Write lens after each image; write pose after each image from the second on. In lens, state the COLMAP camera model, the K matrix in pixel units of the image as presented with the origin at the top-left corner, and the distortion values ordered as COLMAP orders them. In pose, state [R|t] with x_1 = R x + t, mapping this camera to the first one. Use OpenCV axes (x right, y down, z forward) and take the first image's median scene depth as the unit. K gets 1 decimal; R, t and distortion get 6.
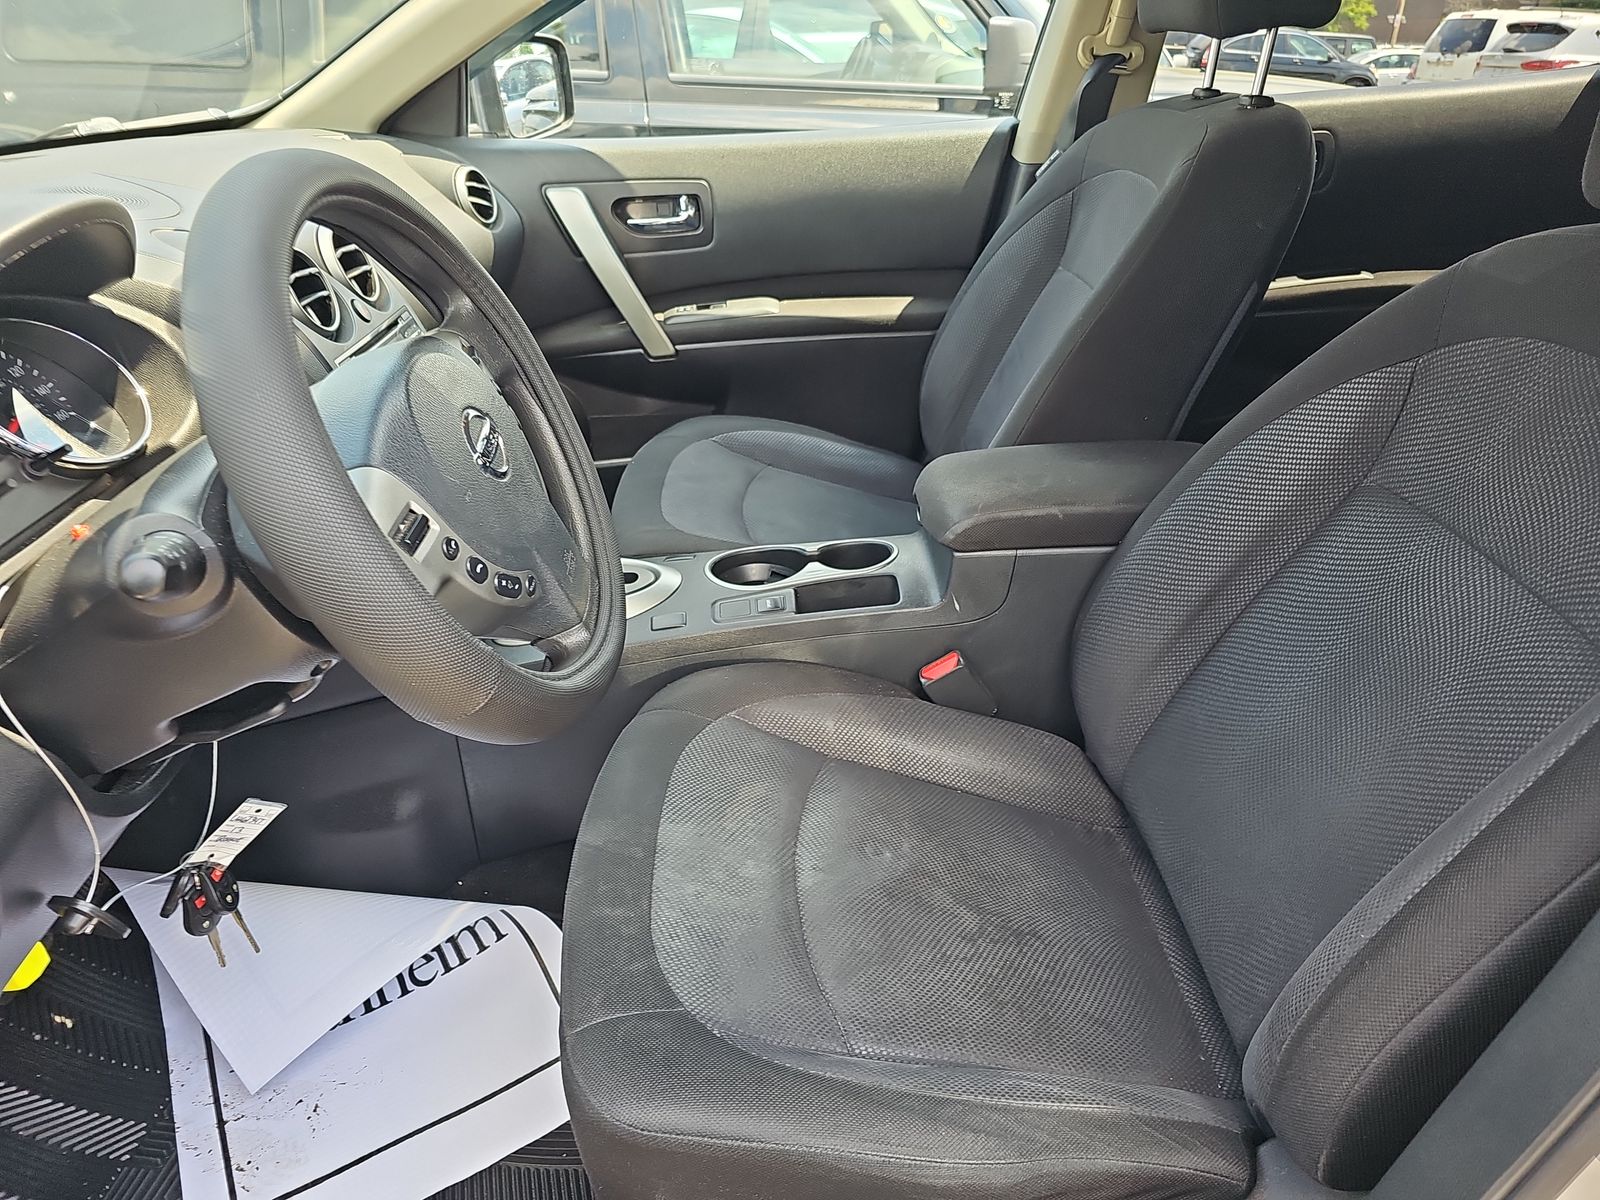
lens RADIAL K [[1082.6, 0, 809.1], [0, 1082.6, 603.2], [0, 0, 1]] dist [0.047688, -0.052261]
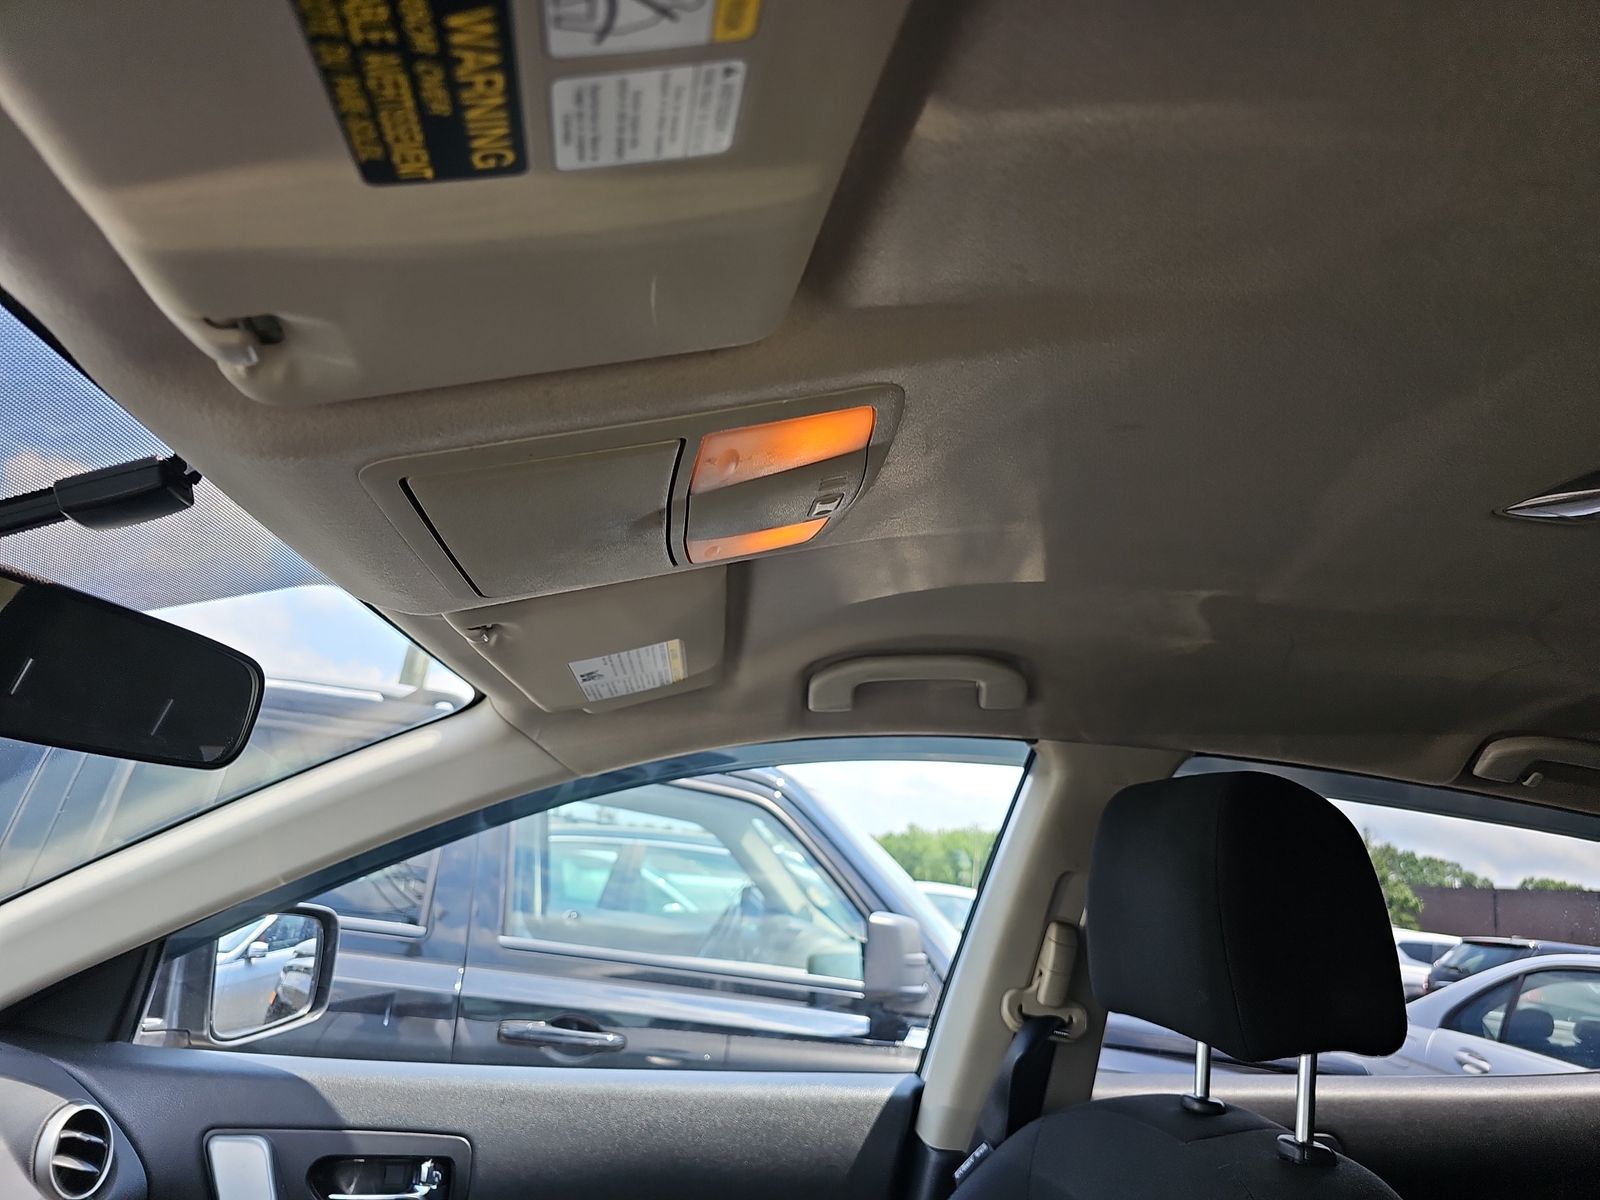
lens RADIAL K [[1082.6, 0, 809.1], [0, 1082.6, 603.2], [0, 0, 1]] dist [0.047688, -0.052261]
pose [[0.989736, 0.118829, 0.079392, 0.020048], [-0.036382, 0.746738, -0.664123, -0.193602], [-0.138202, 0.654417, 0.743396, 0.257050]]
